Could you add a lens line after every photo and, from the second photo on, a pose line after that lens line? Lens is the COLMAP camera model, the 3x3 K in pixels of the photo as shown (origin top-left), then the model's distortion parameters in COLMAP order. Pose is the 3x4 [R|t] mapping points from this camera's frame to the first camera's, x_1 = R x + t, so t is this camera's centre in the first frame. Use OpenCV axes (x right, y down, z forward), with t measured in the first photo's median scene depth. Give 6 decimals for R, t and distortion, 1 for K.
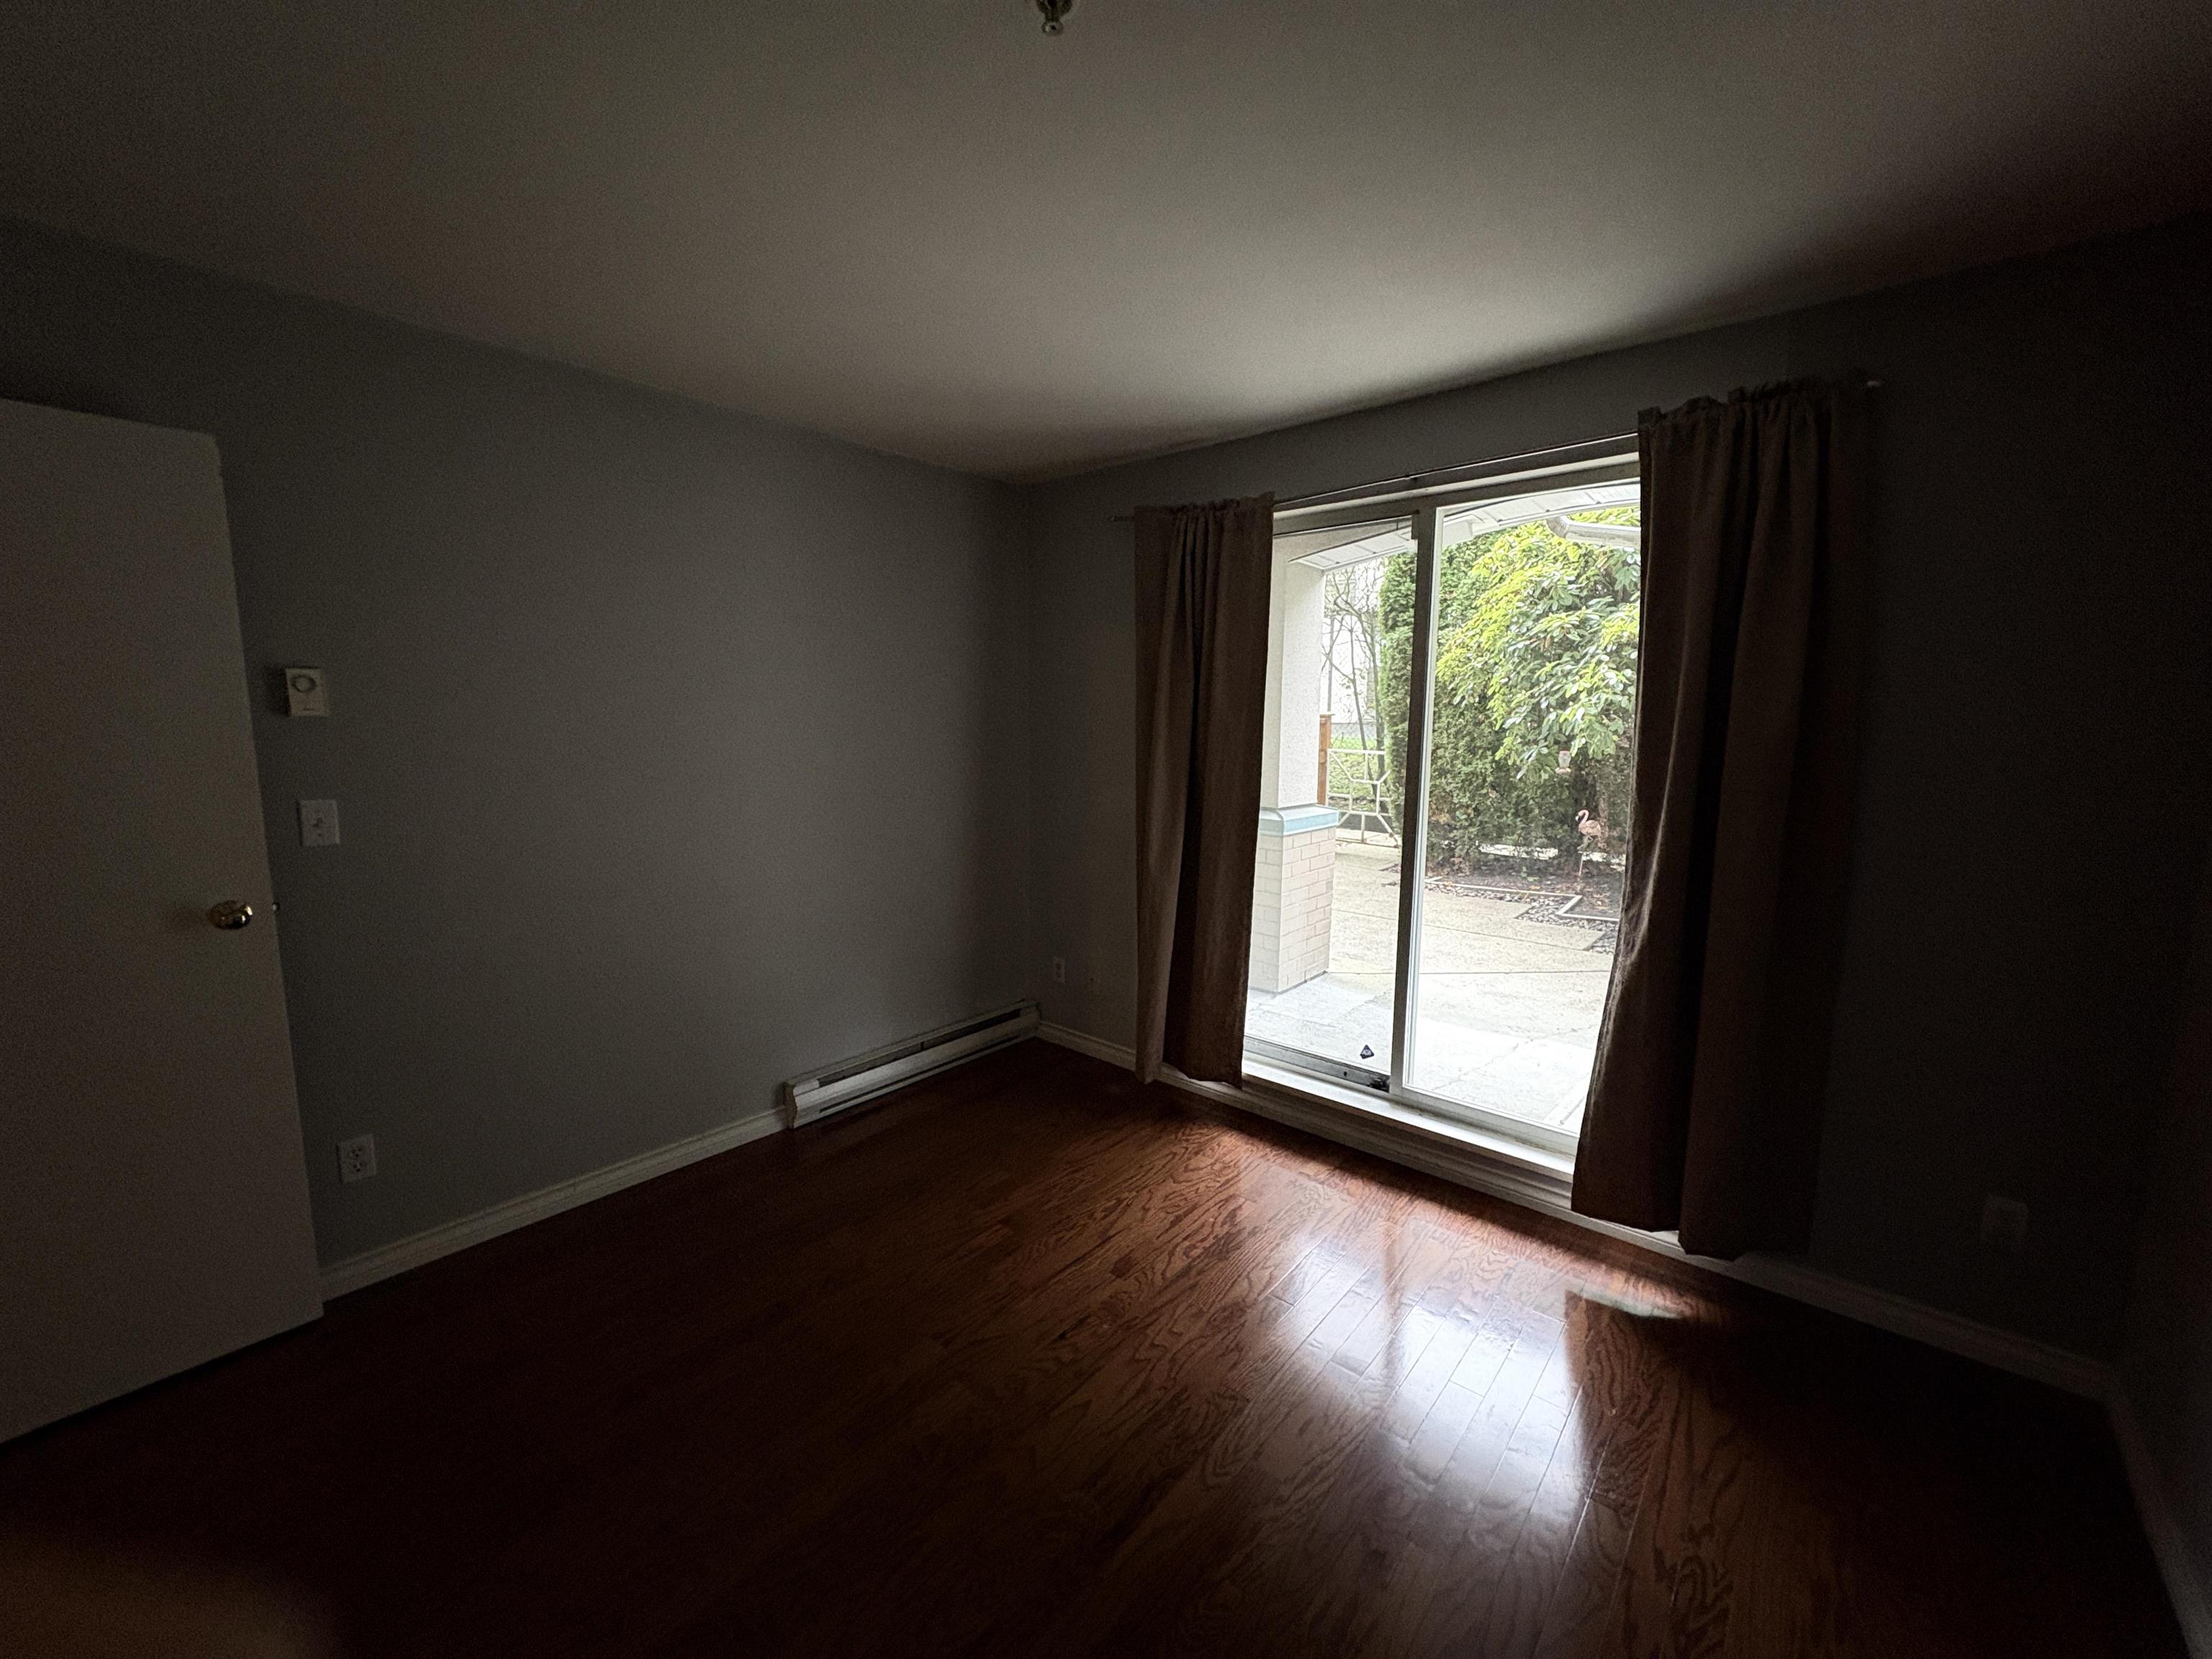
lens RADIAL K [[876.8, 0, 1106.8], [0, 876.8, 828.0], [0, 0, 1]] dist [-0.000120, 0.000221]
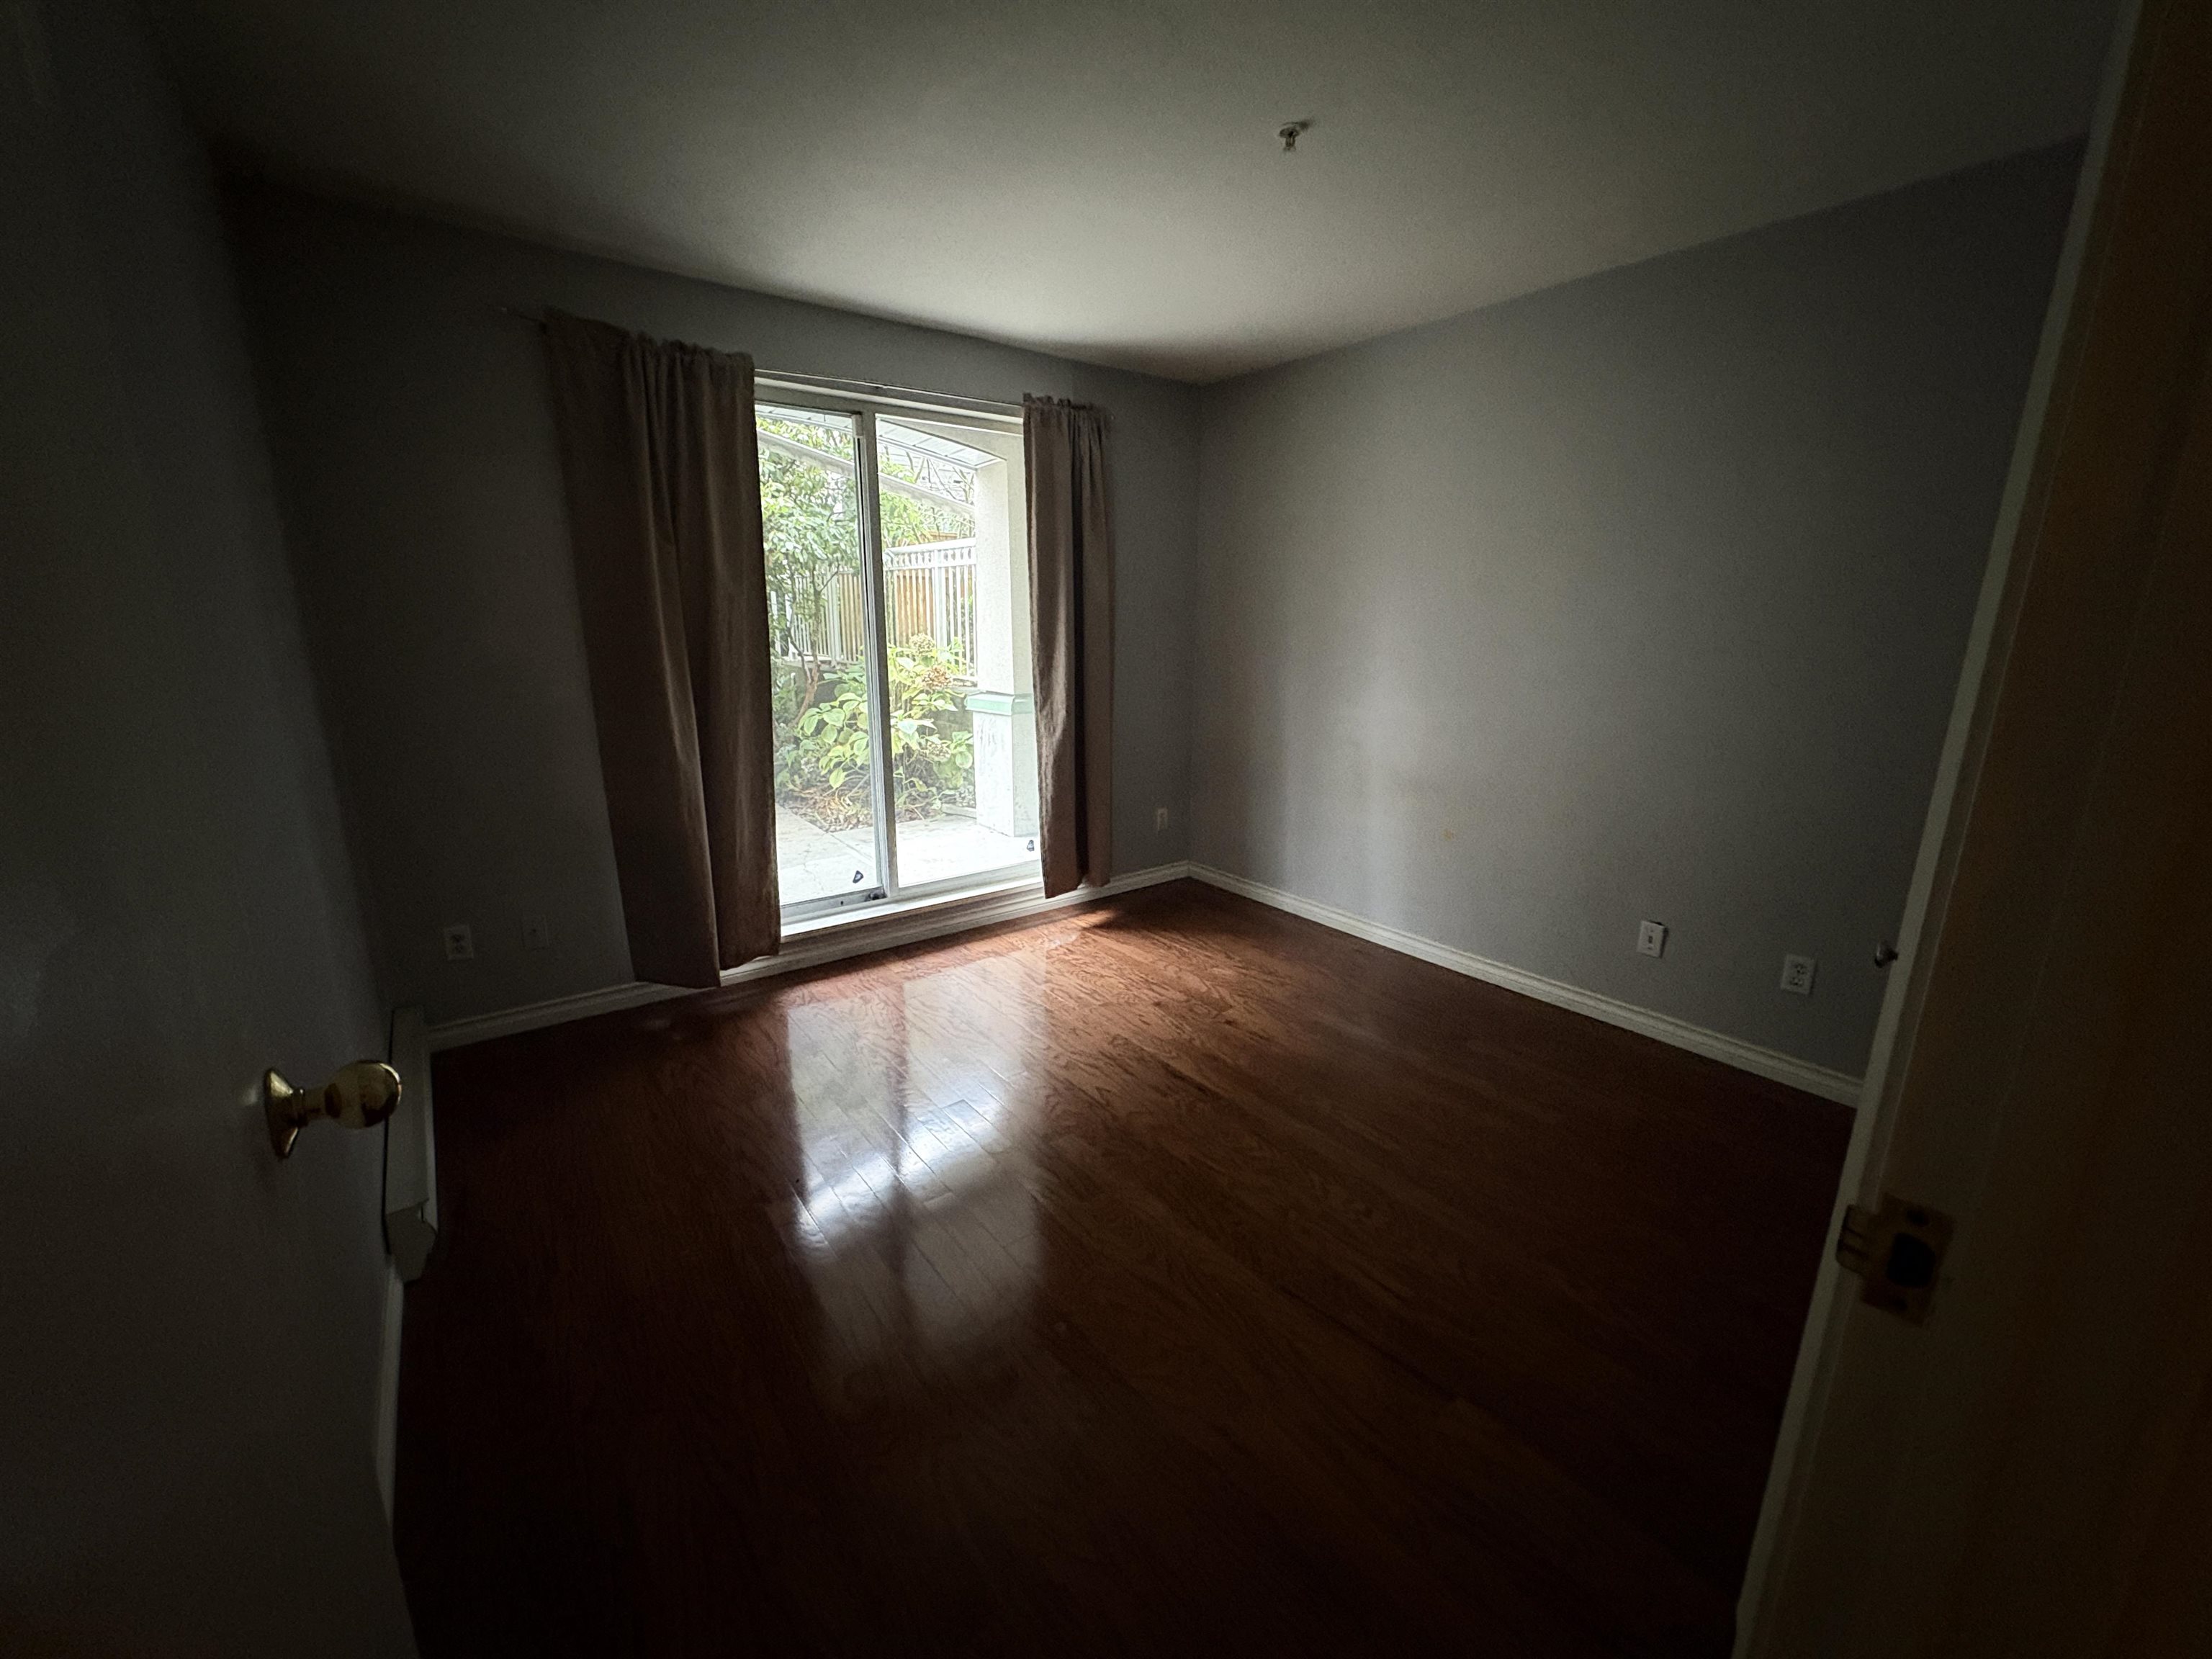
lens RADIAL K [[876.8, 0, 1106.8], [0, 876.8, 828.0], [0, 0, 1]] dist [-0.000120, 0.000221]
pose [[0.205857, -0.235710, 0.949770, -0.786192], [0.122924, 0.969099, 0.213863, -0.023647], [-0.970831, 0.072725, 0.228470, 0.407183]]
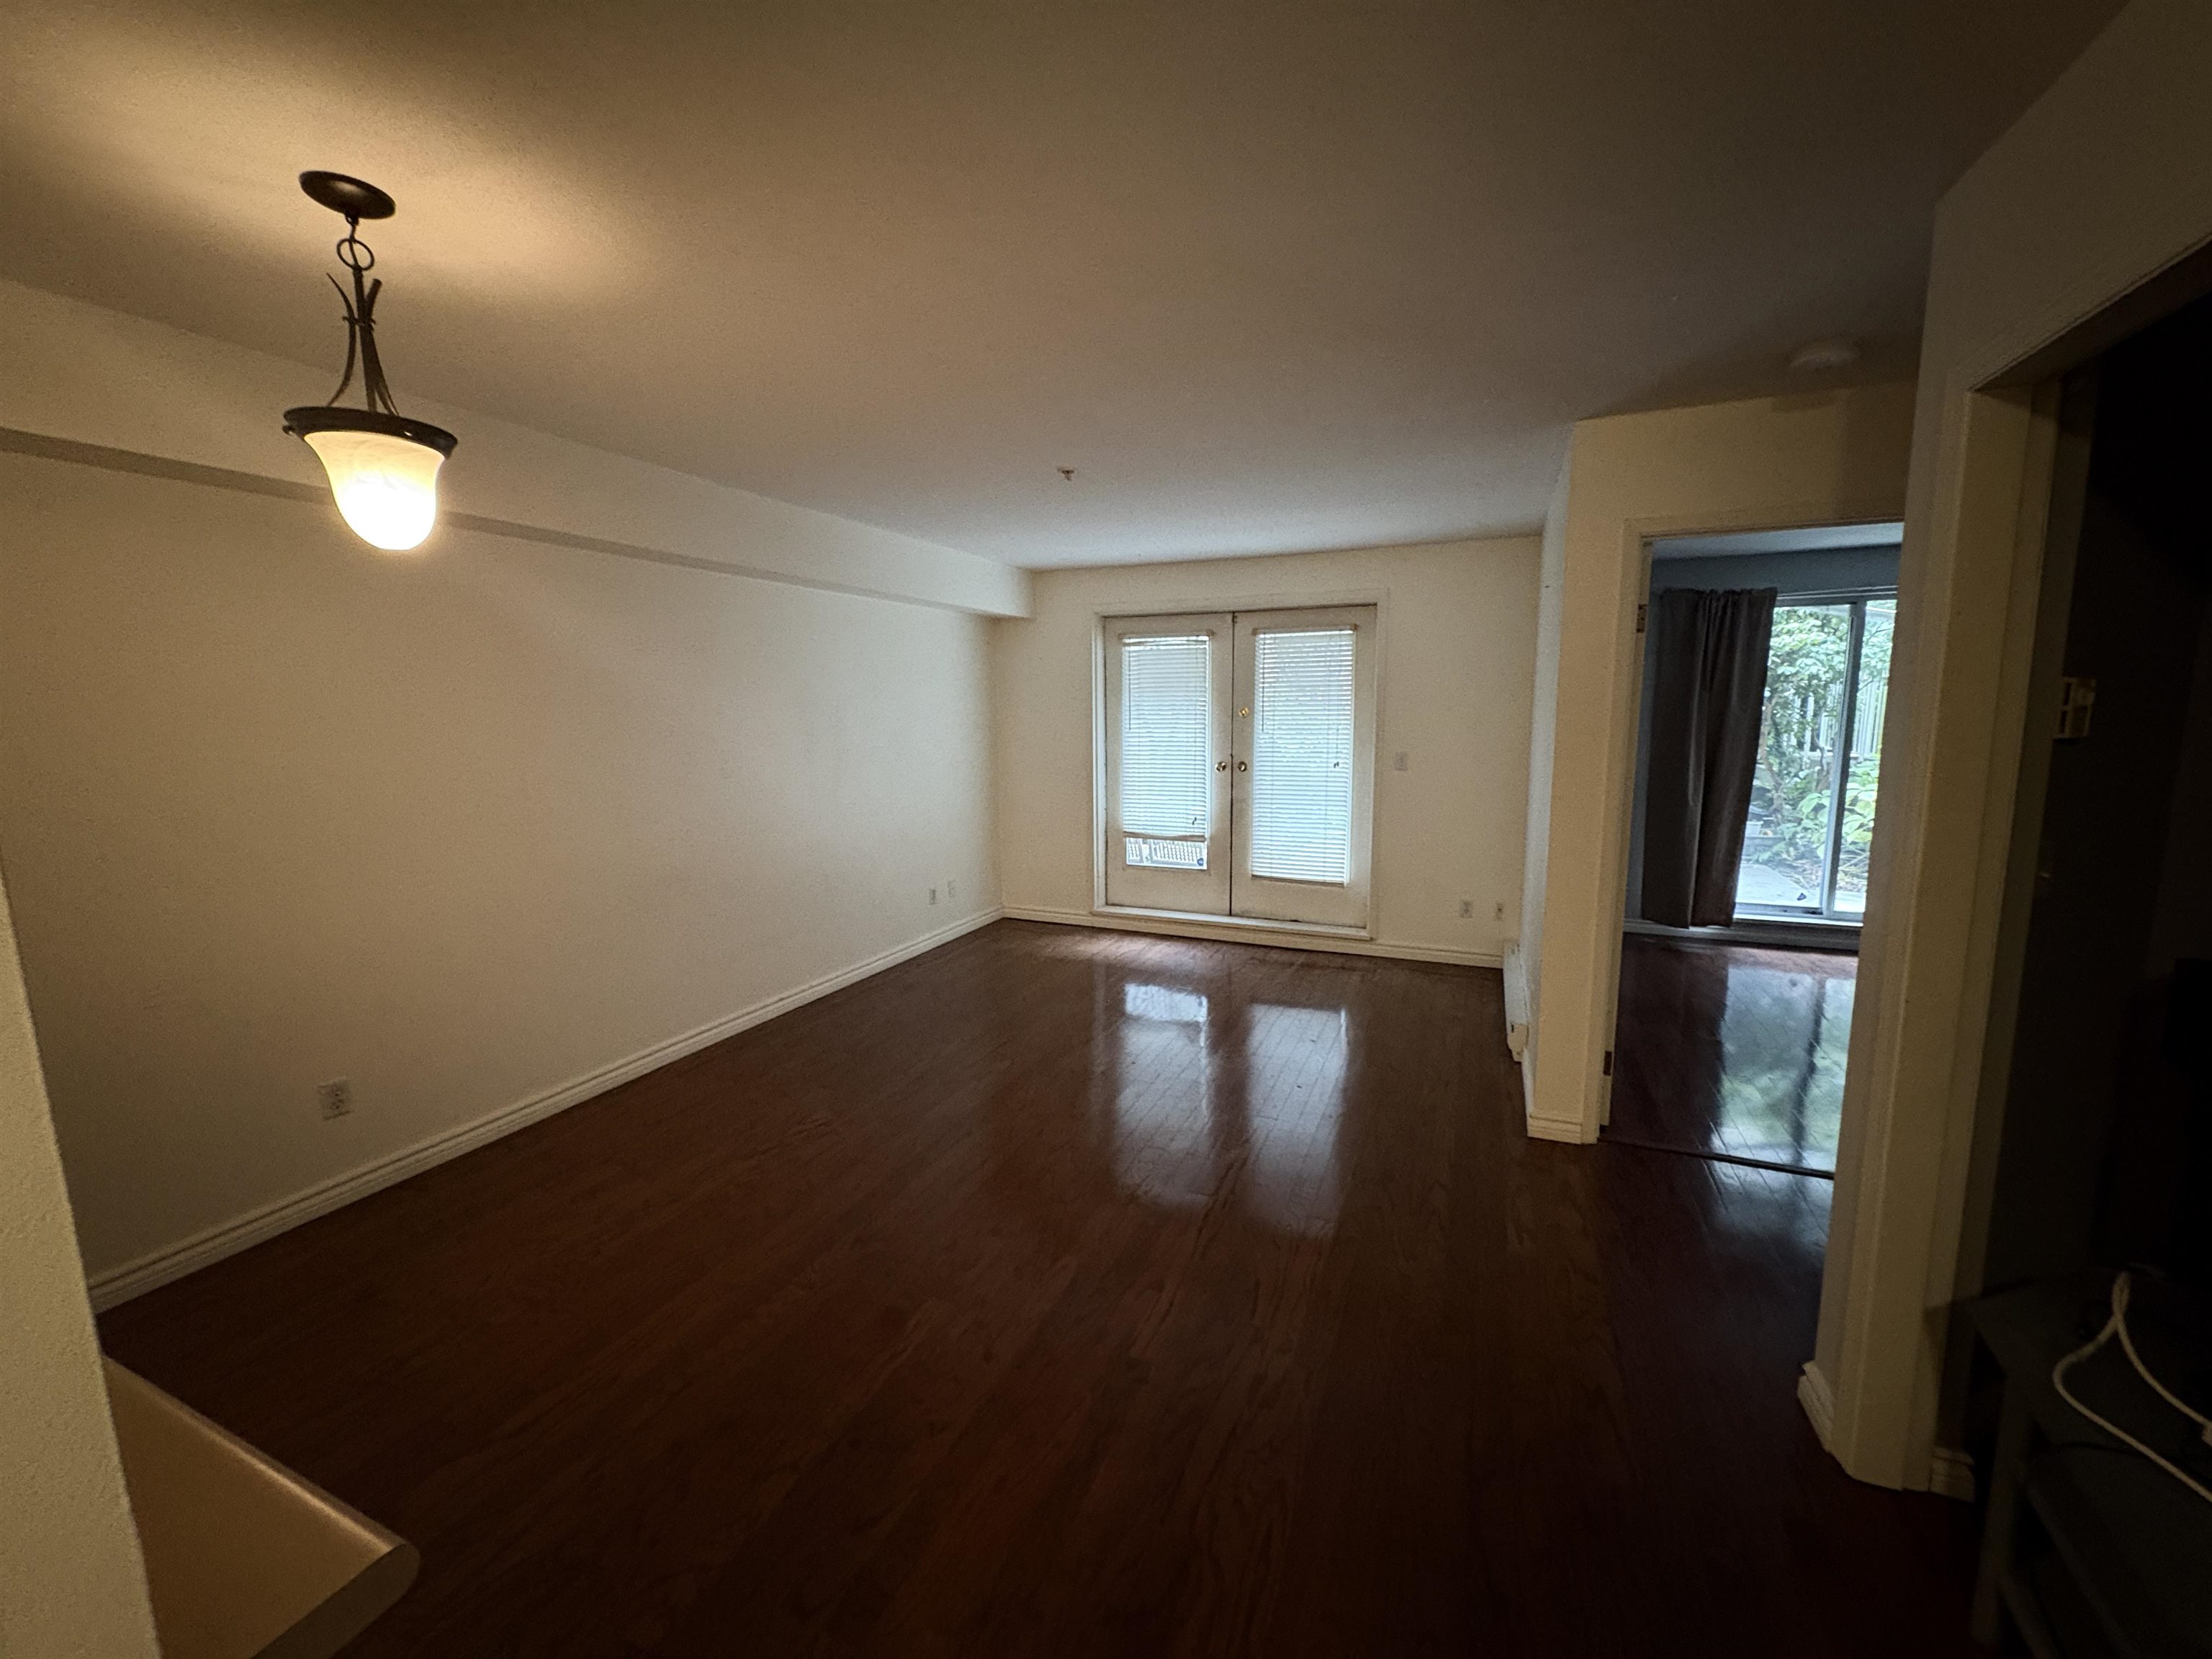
lens RADIAL K [[876.8, 0, 1106.8], [0, 876.8, 828.0], [0, 0, 1]] dist [-0.000120, 0.000221]
pose [[0.952602, -0.056565, 0.298916, -1.656074], [0.055253, 0.998390, 0.012848, 0.012901], [-0.299161, 0.004277, 0.954193, -0.303225]]
